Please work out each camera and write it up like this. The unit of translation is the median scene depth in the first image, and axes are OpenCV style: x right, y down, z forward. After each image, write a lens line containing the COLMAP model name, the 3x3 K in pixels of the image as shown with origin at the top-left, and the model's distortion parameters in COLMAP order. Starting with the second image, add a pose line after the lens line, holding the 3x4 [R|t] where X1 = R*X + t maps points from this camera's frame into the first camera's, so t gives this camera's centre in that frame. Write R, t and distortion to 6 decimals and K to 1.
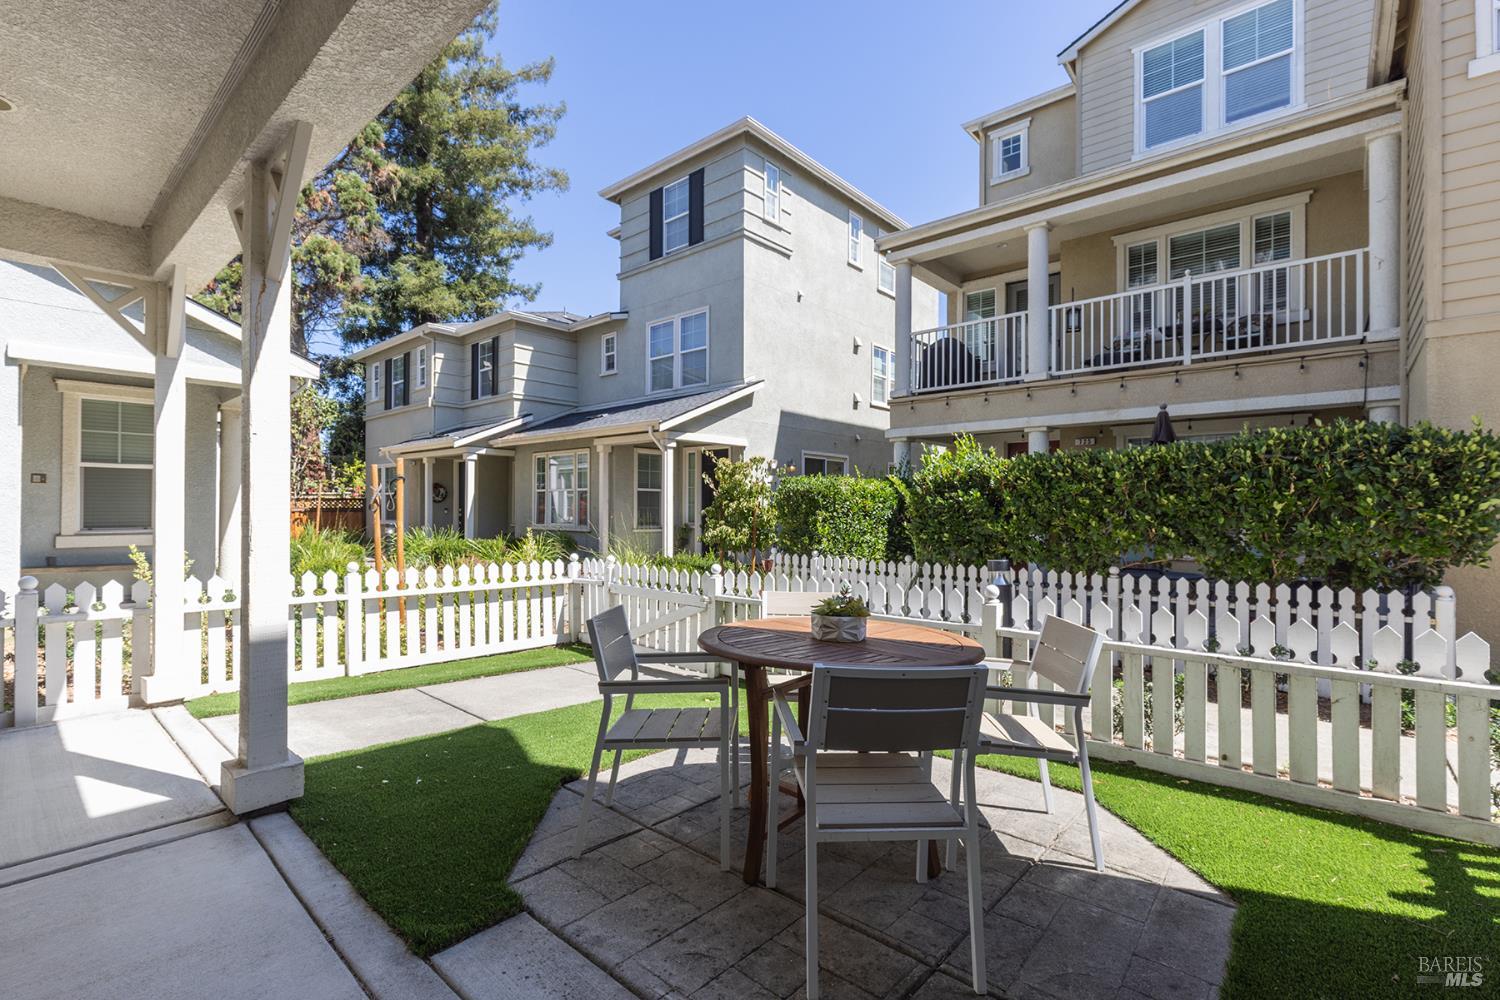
lens RADIAL K [[674.5, 0, 759.1], [0, 674.5, 500.7], [0, 0, 1]] dist [0.001017, -0.000883]
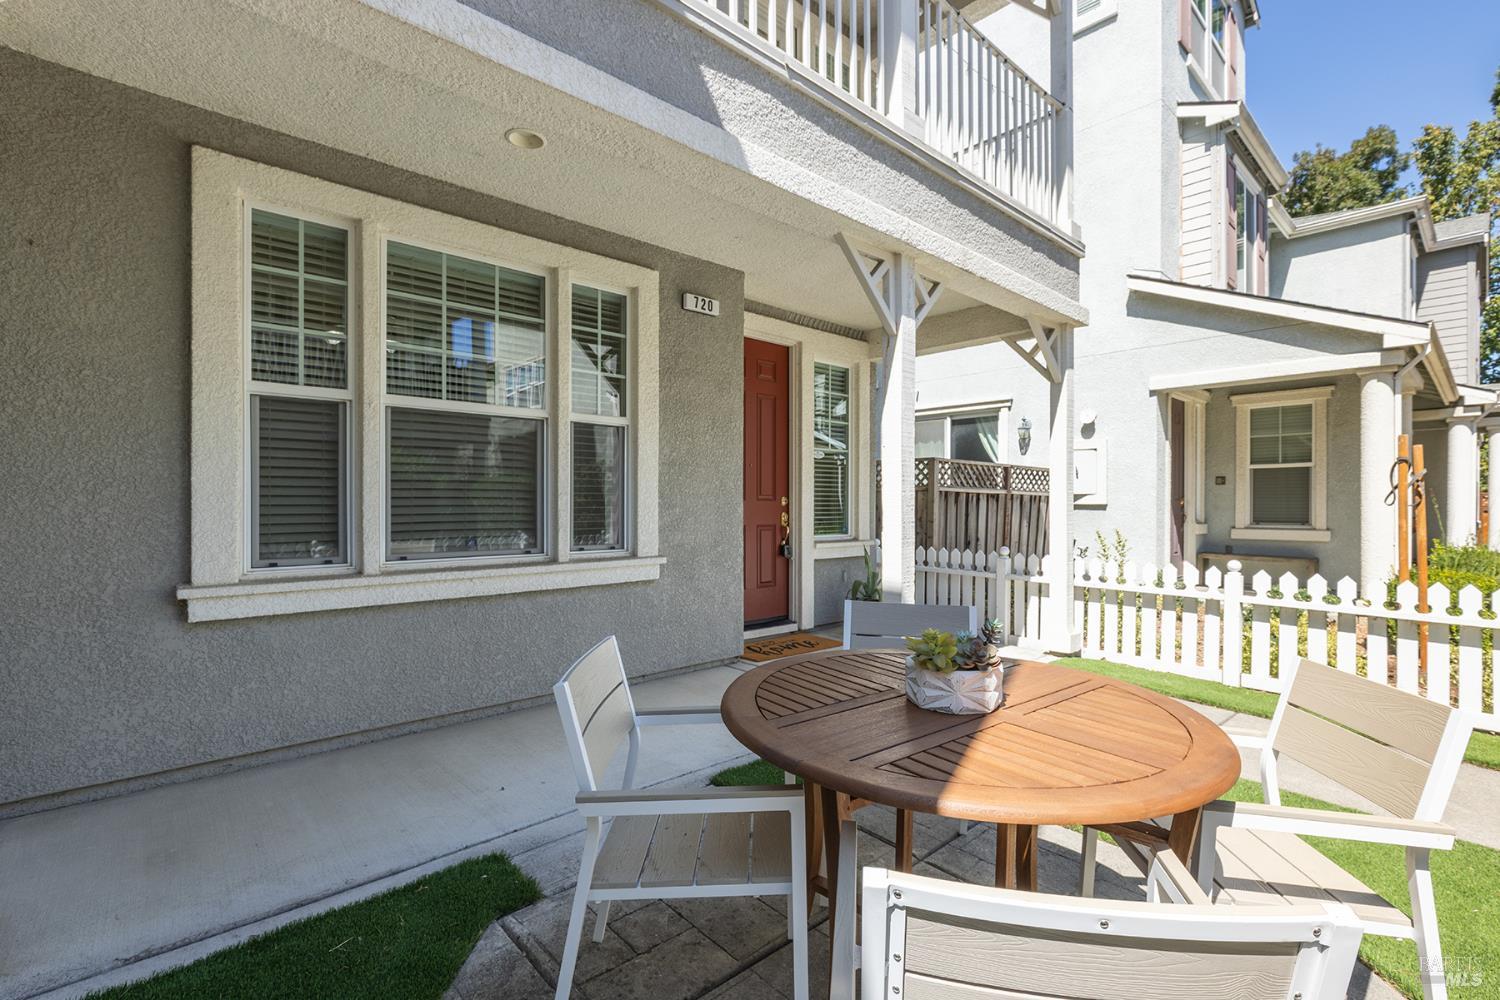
lens RADIAL K [[695.9, 0, 748.4], [0, 695.9, 498.0], [0, 0, 1]] dist [0.000004, -0.001460]
pose [[-0.104597, -0.009254, -0.994472, 0.261294], [0.003463, 0.999947, -0.009669, 0.007844], [0.994509, -0.004455, -0.104559, 0.282580]]
